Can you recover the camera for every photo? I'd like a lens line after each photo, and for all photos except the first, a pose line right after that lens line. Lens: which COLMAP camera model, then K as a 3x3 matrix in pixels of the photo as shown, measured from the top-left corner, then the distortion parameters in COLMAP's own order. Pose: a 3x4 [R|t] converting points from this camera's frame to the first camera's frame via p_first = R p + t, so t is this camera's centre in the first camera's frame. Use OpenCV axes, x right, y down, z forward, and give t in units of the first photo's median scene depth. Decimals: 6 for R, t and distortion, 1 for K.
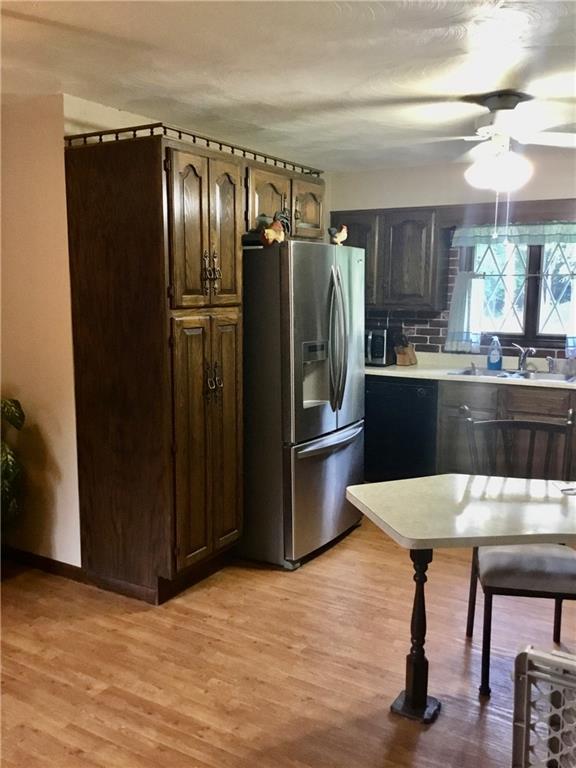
lens RADIAL K [[704.2, 0, 289.9], [0, 704.2, 384.4], [0, 0, 1]] dist [-0.000344, 0.000000]
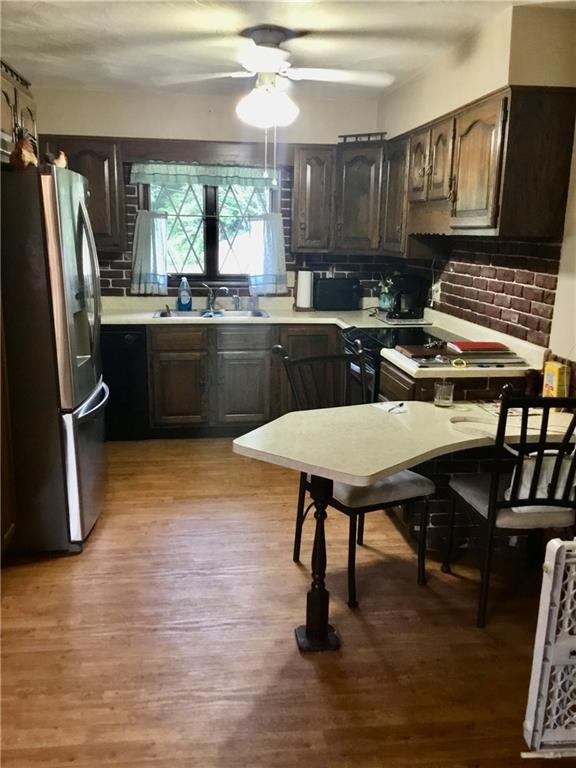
lens RADIAL K [[704.2, 0, 290.0], [0, 704.2, 384.9], [0, 0, 1]] dist [-0.000344, 0.000000]
pose [[0.777569, -0.118373, 0.617555, -0.229562], [0.067980, 0.992189, 0.104589, -0.011164], [-0.625112, -0.039344, 0.779543, 0.121949]]
